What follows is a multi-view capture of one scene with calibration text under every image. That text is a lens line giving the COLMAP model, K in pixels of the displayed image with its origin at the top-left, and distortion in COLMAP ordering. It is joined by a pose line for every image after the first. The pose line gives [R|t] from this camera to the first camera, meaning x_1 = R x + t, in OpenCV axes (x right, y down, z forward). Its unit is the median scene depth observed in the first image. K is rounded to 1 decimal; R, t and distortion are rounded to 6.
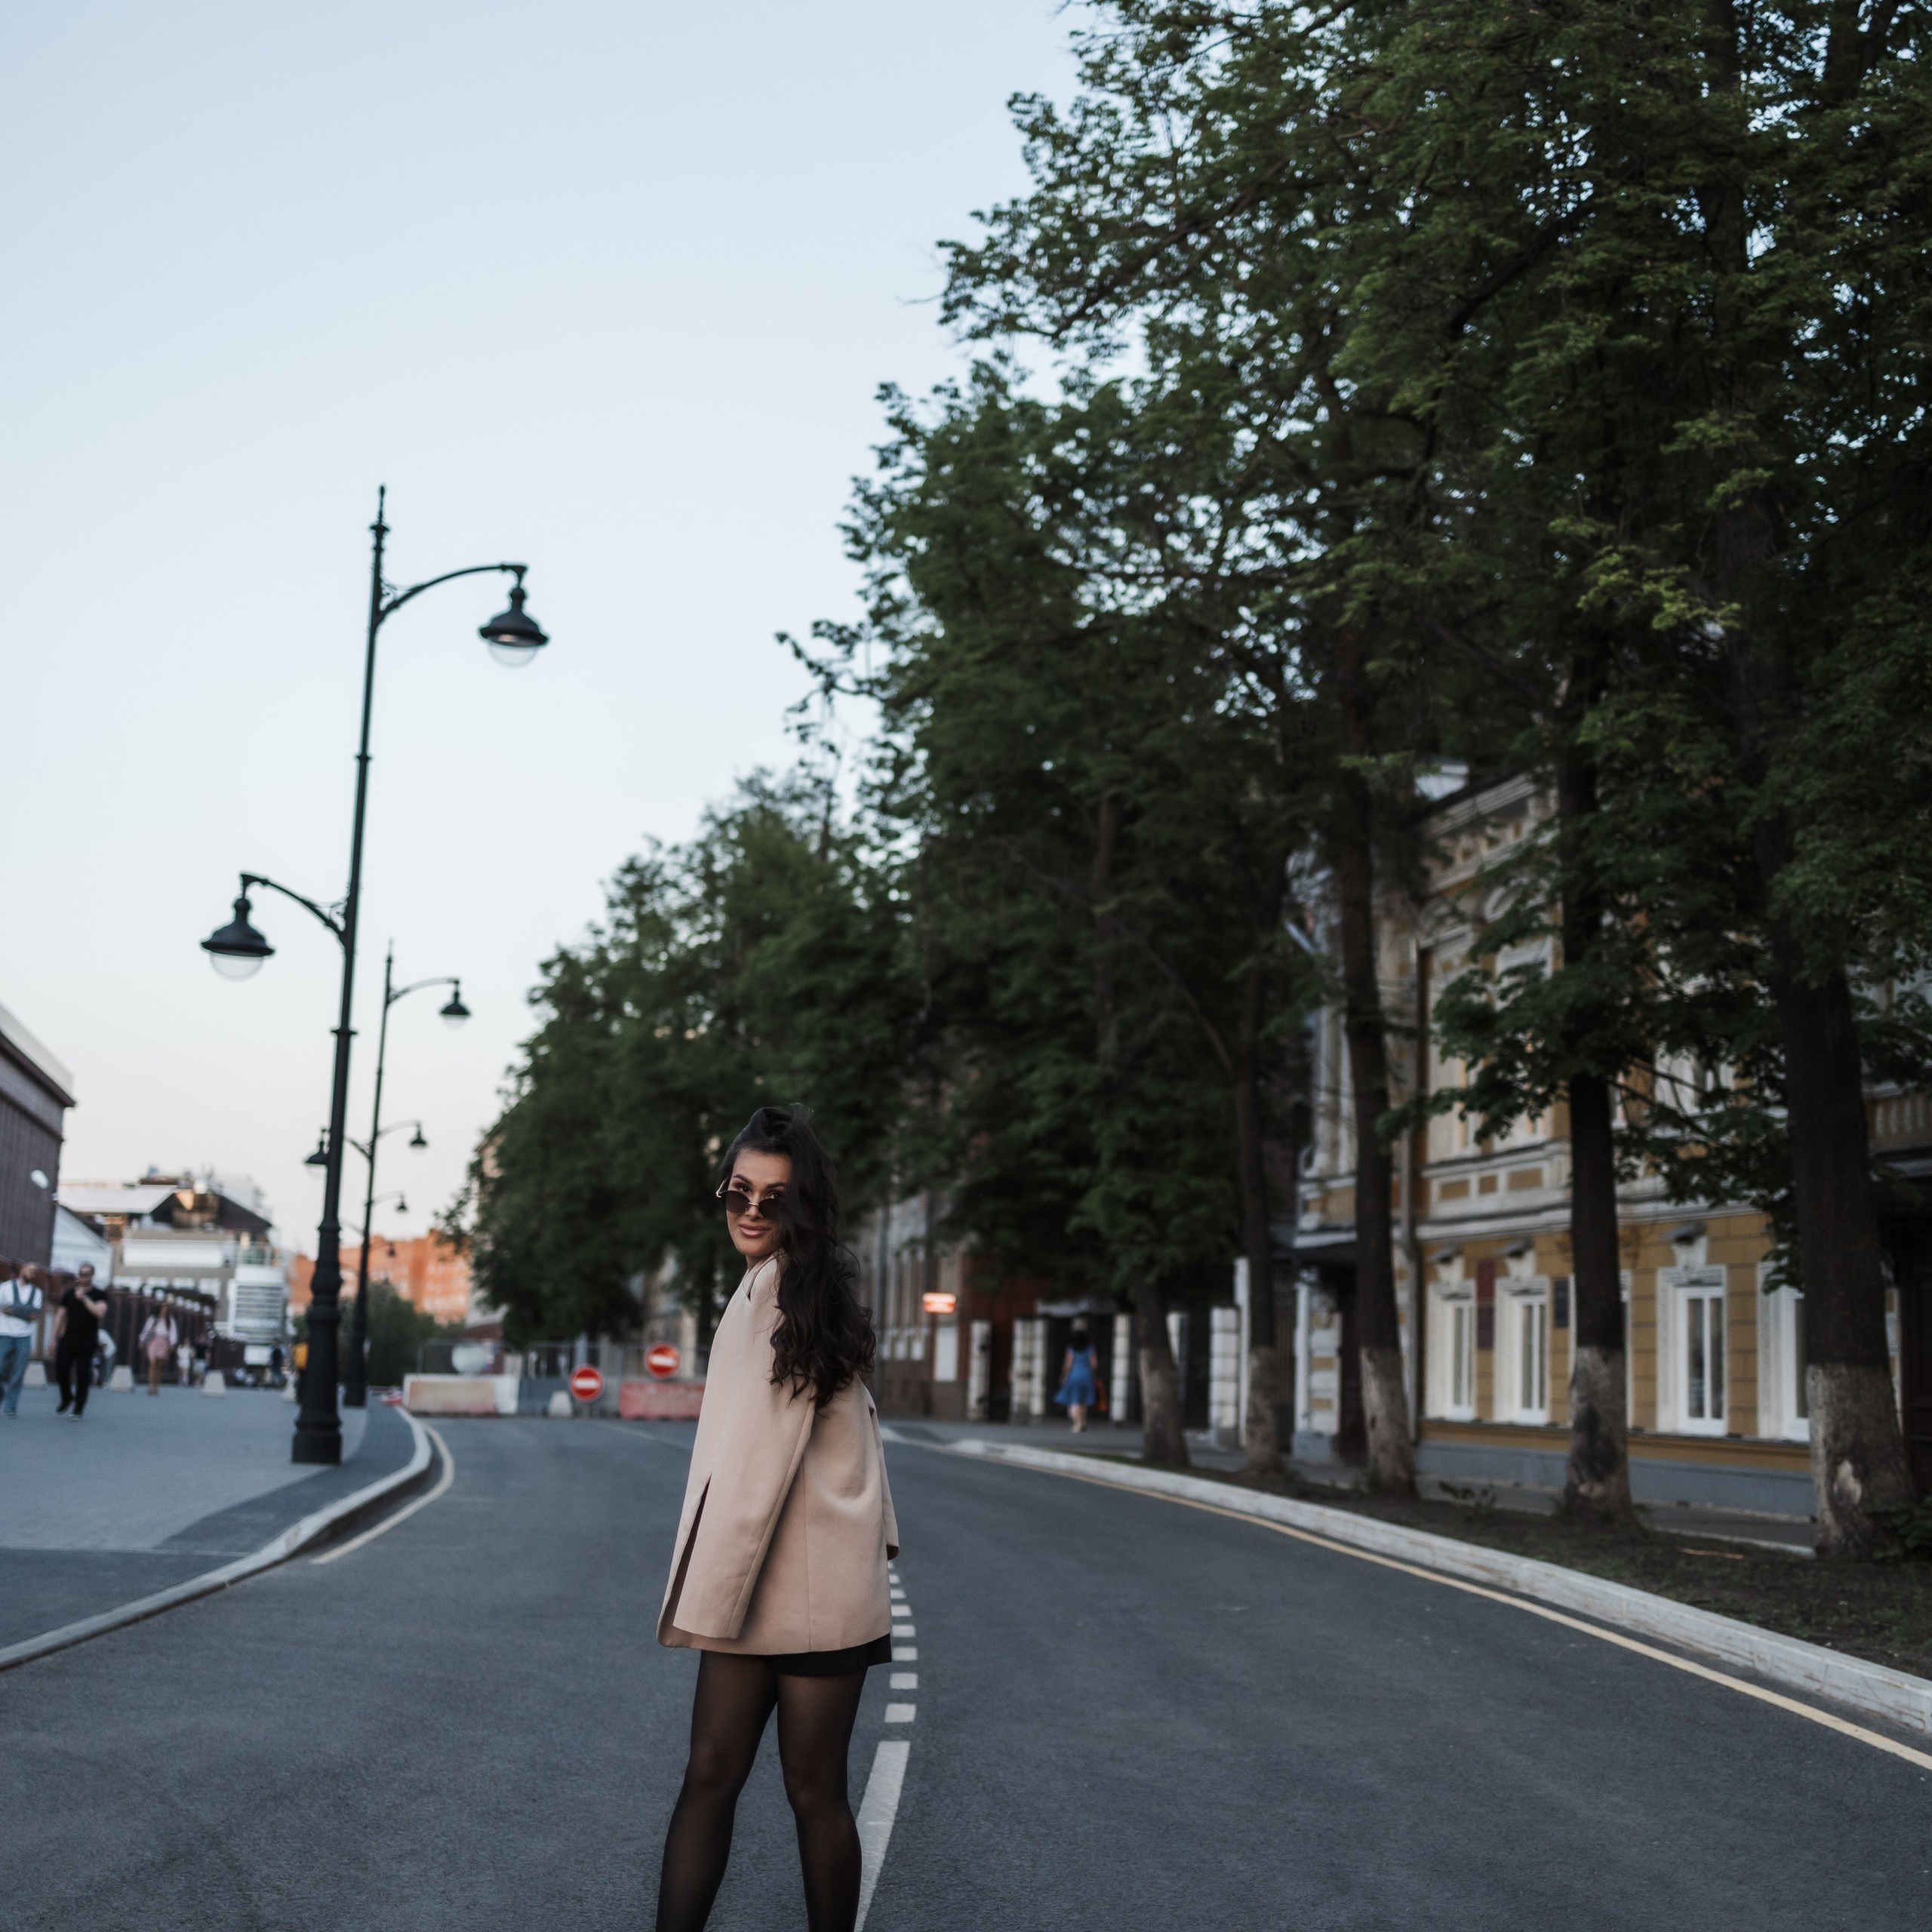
lens RADIAL K [[2791.3, 0, 959.3], [0, 2791.3, 966.4], [0, 0, 1]] dist [0.096909, -0.057068]
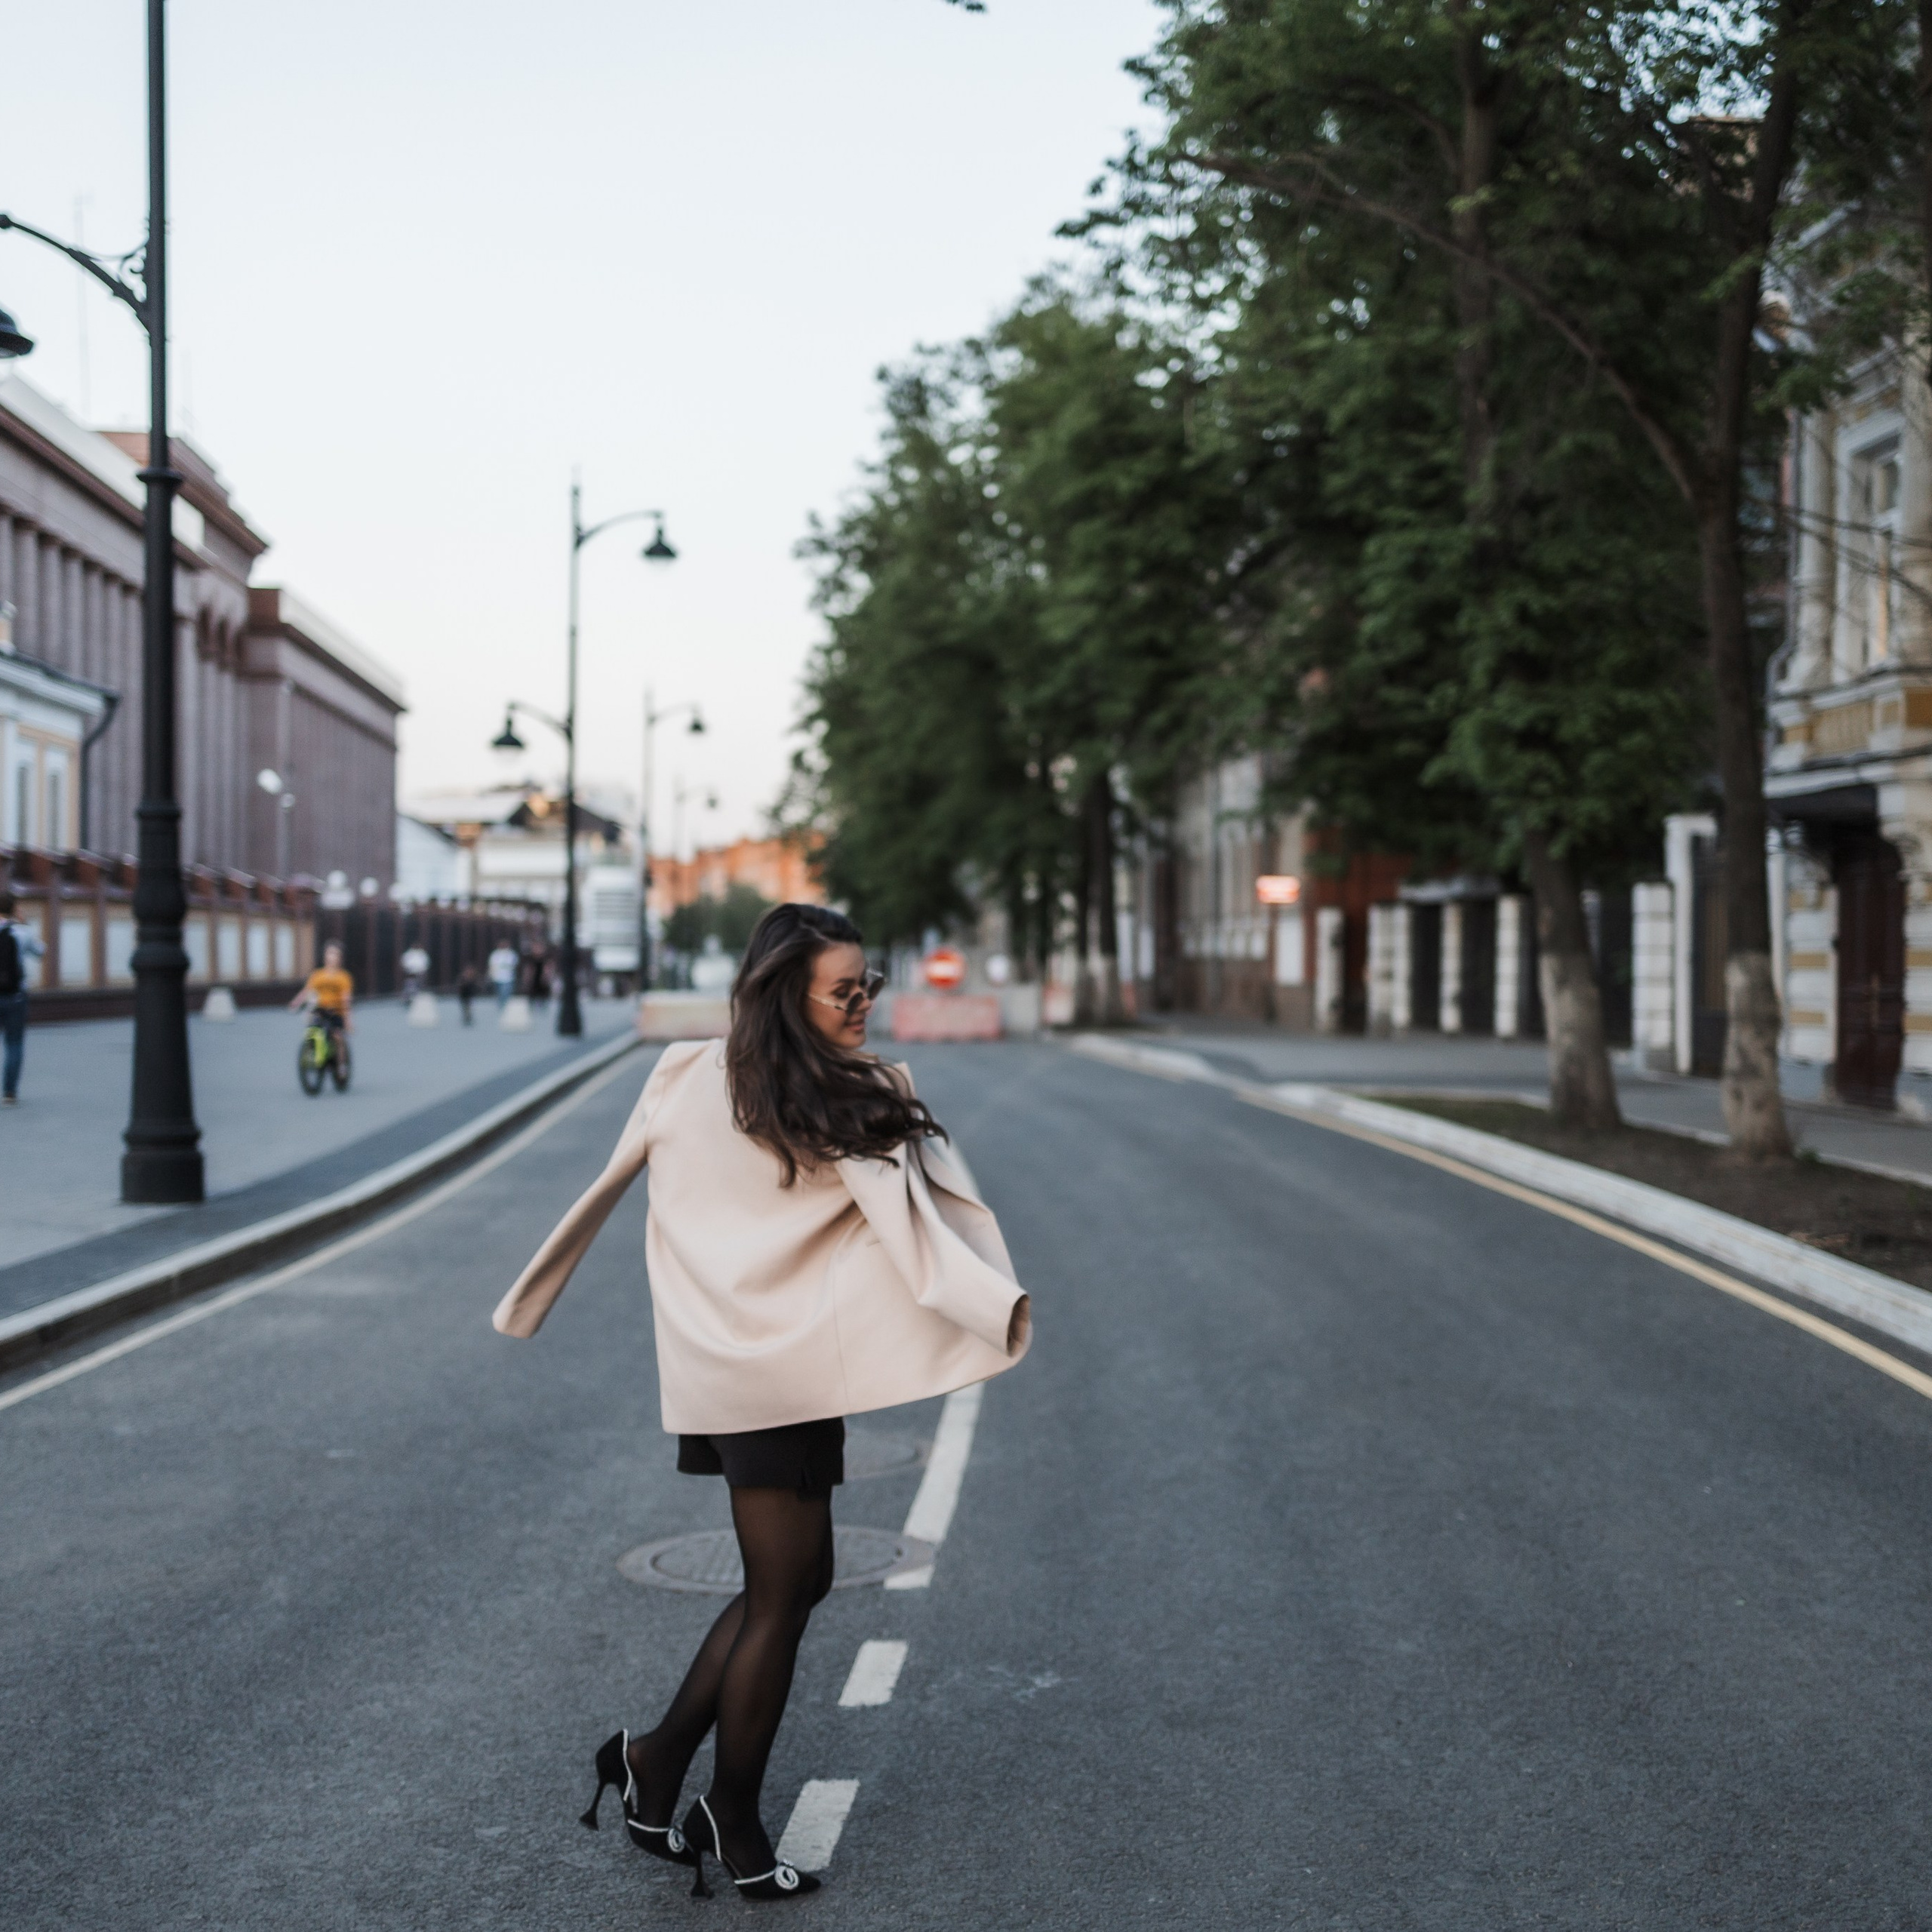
lens RADIAL K [[2841.3, 0, 966.7], [0, 2841.3, 960.0], [0, 0, 1]] dist [0.109187, -0.027834]
pose [[0.991212, -0.031828, -0.128397, 0.016645], [0.050017, 0.988741, 0.141030, 0.036087], [0.122462, -0.146213, 0.981644, 0.323357]]
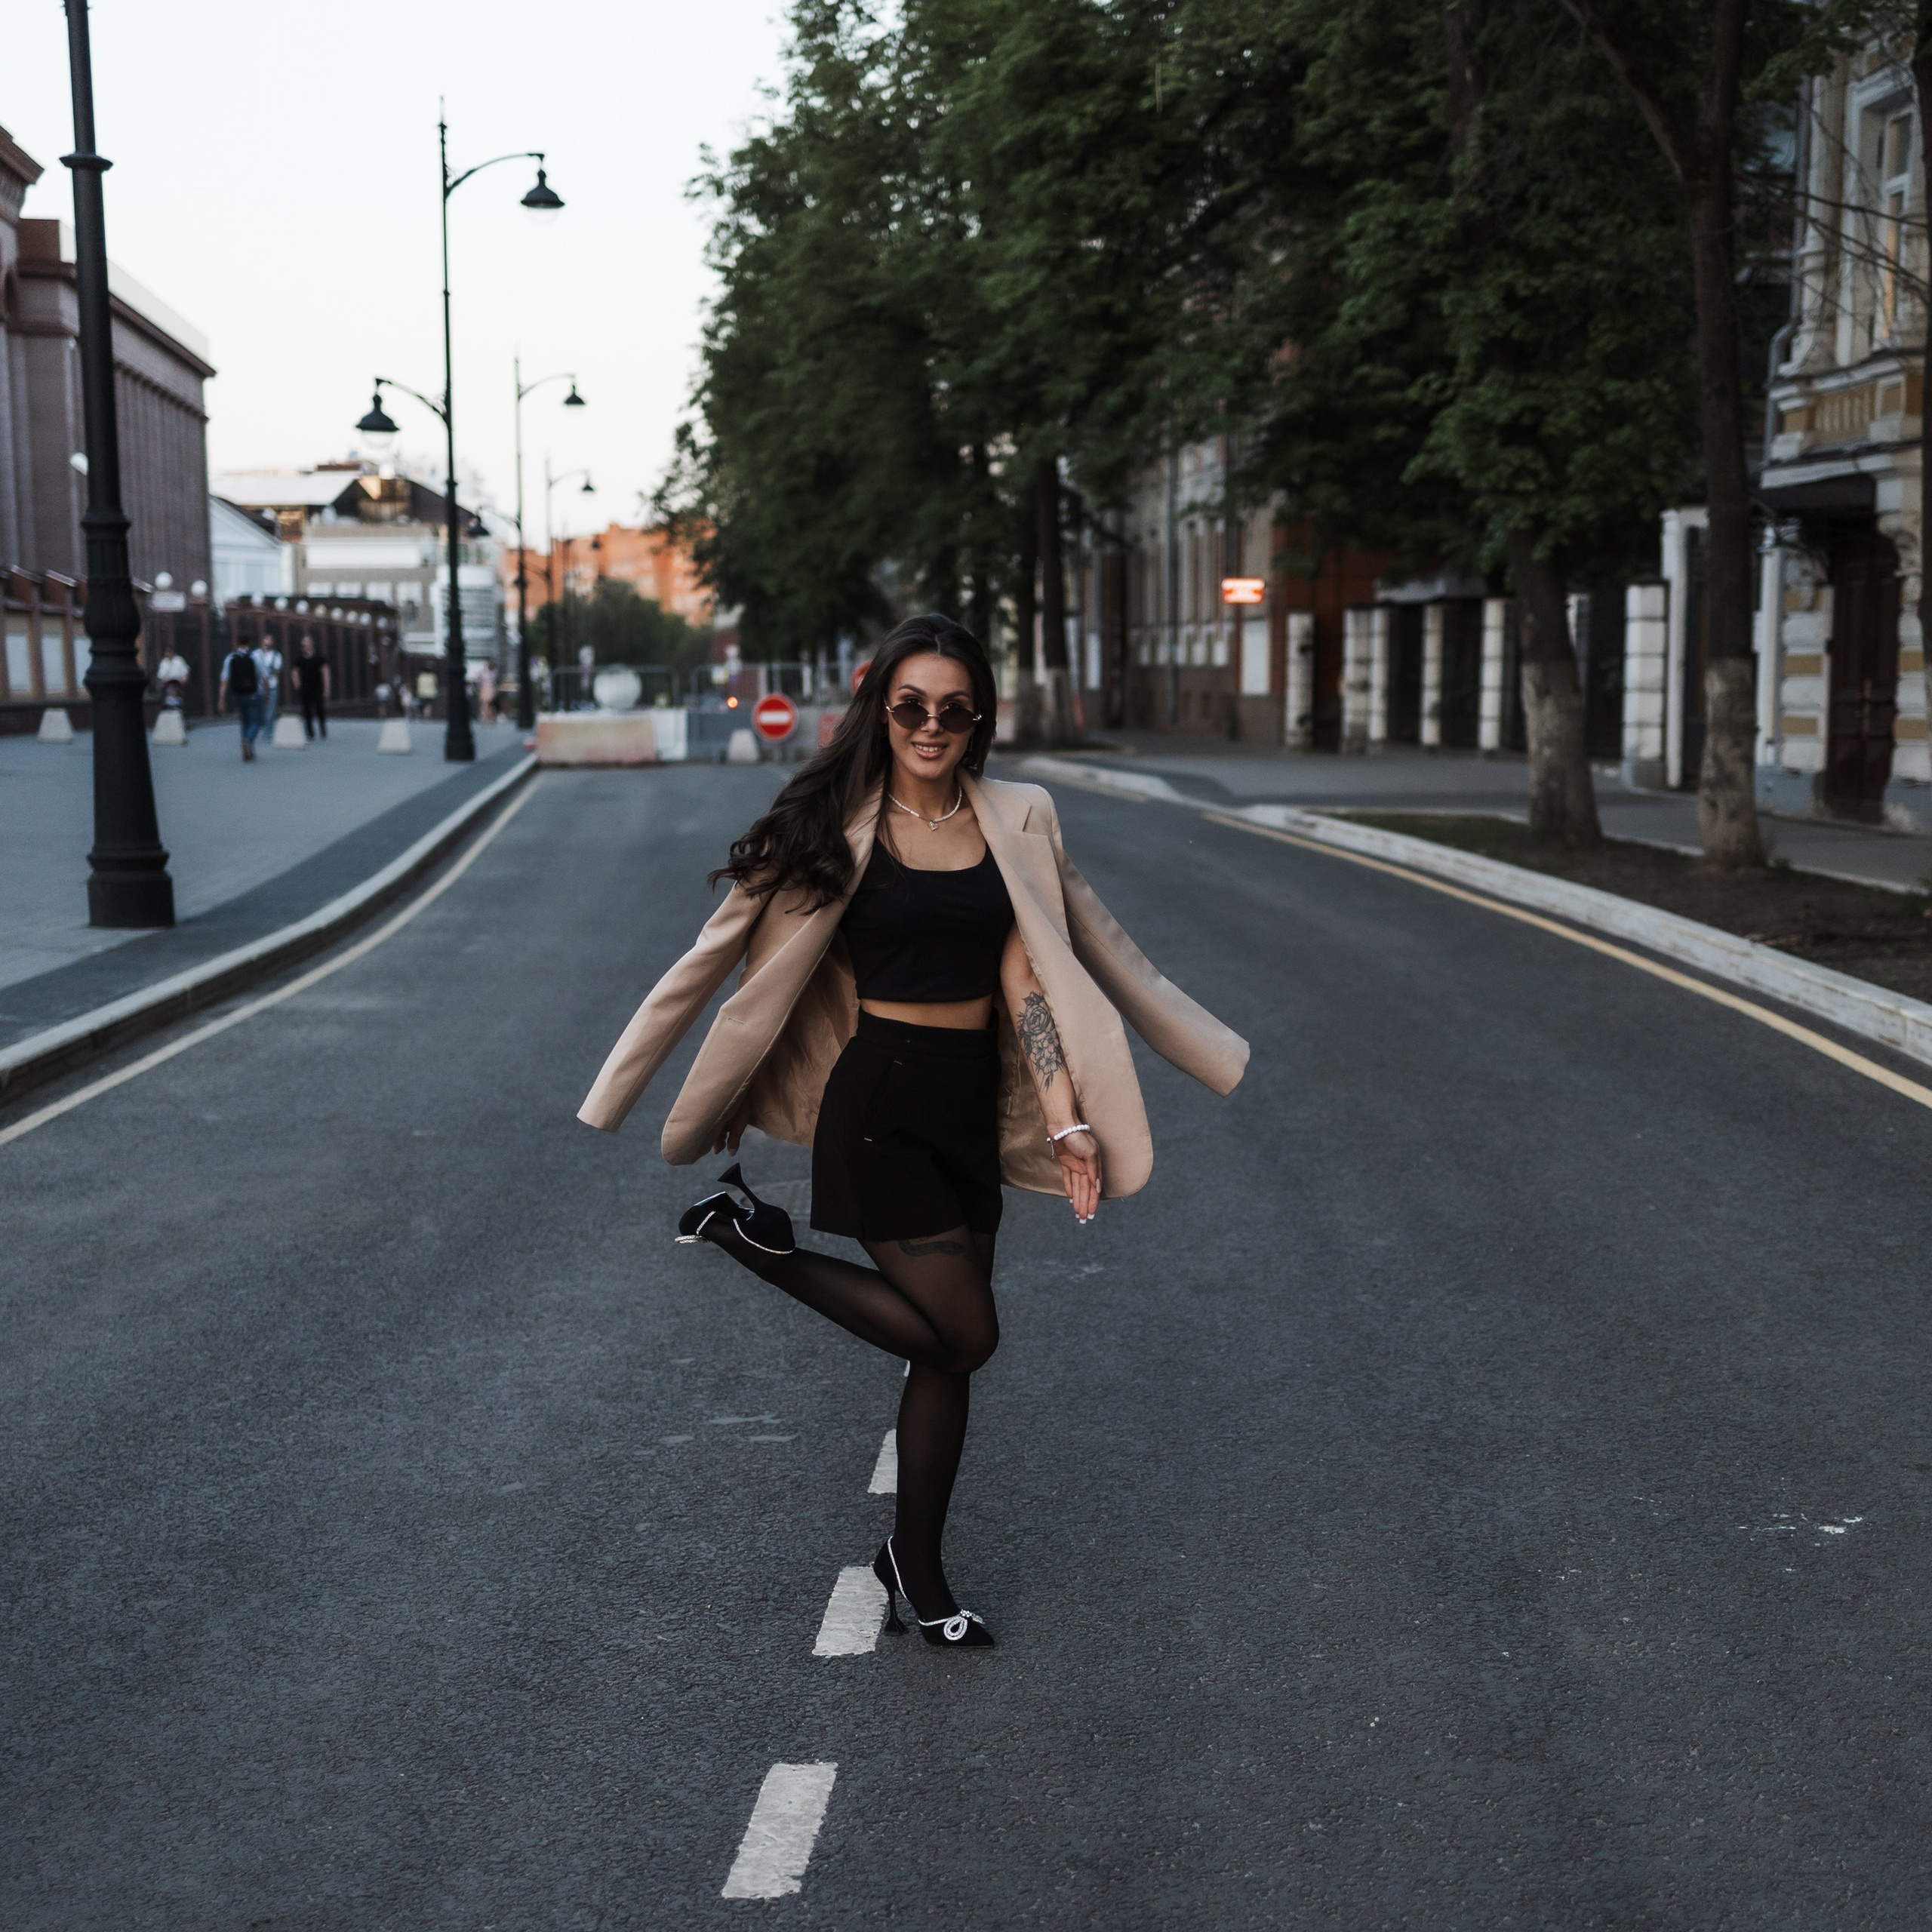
lens RADIAL K [[3244.2, 0, 1072.8], [0, 3244.2, 1129.8], [0, 0, 1]] dist [0.129124, -0.109560]
pose [[0.996828, -0.028802, -0.074197, 0.014641], [0.048602, 0.958514, 0.280872, 0.025378], [0.063030, -0.283587, 0.956873, 0.257110]]
